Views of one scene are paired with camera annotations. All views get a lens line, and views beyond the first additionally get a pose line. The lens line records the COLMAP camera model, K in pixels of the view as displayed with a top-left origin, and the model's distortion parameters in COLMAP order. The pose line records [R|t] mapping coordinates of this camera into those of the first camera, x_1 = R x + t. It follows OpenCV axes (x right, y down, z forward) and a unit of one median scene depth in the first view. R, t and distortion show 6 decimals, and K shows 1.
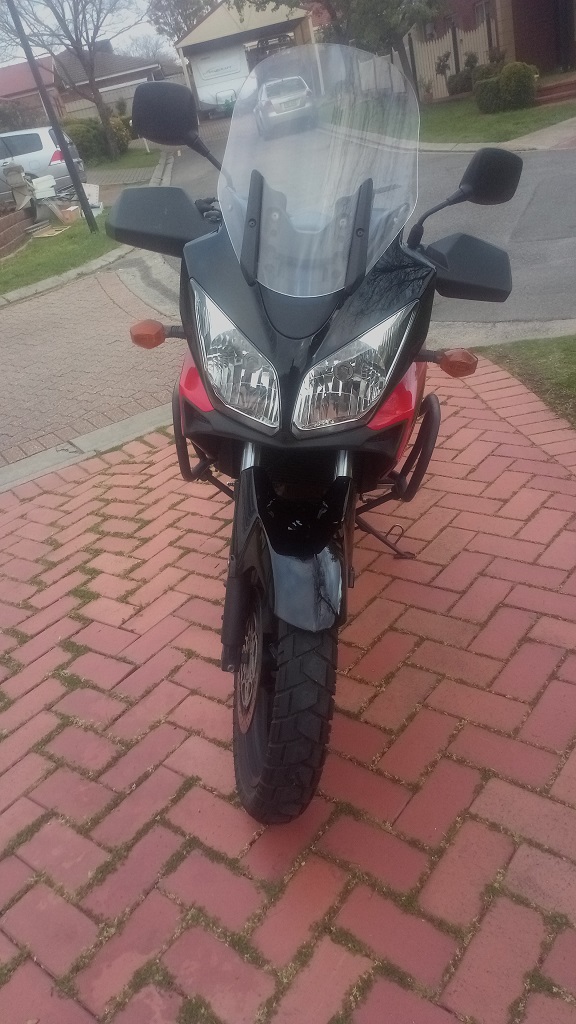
lens RADIAL K [[767.5, 0, 288.0], [0, 767.5, 512.0], [0, 0, 1]] dist [0.121831, -0.176663]
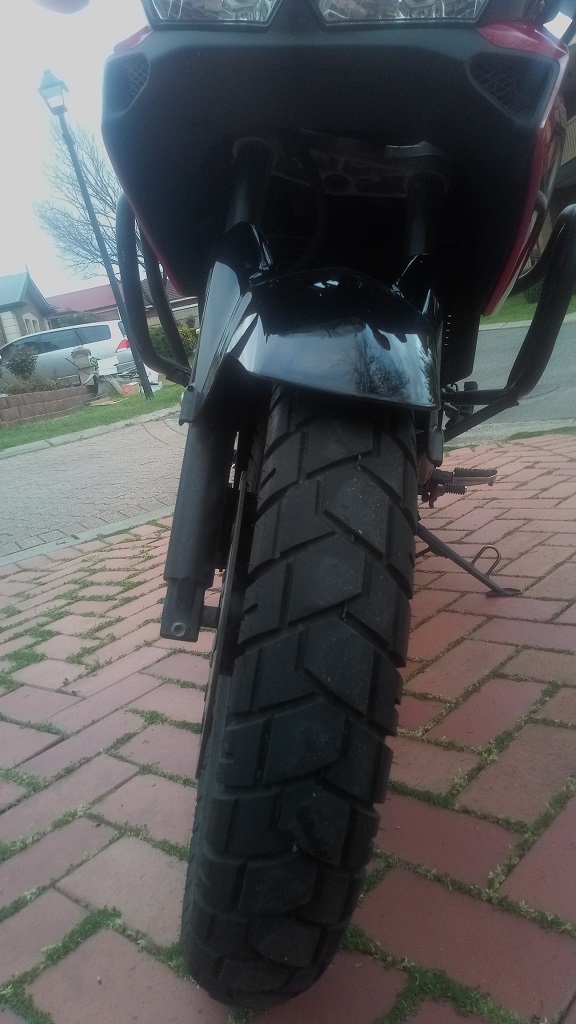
lens RADIAL K [[767.5, 0, 288.0], [0, 767.5, 512.0], [0, 0, 1]] dist [0.121831, -0.176663]
pose [[0.997622, 0.012850, -0.067712, 0.014004], [-0.029530, 0.967412, -0.251479, 0.156722], [0.062274, 0.252881, 0.965491, 0.338513]]
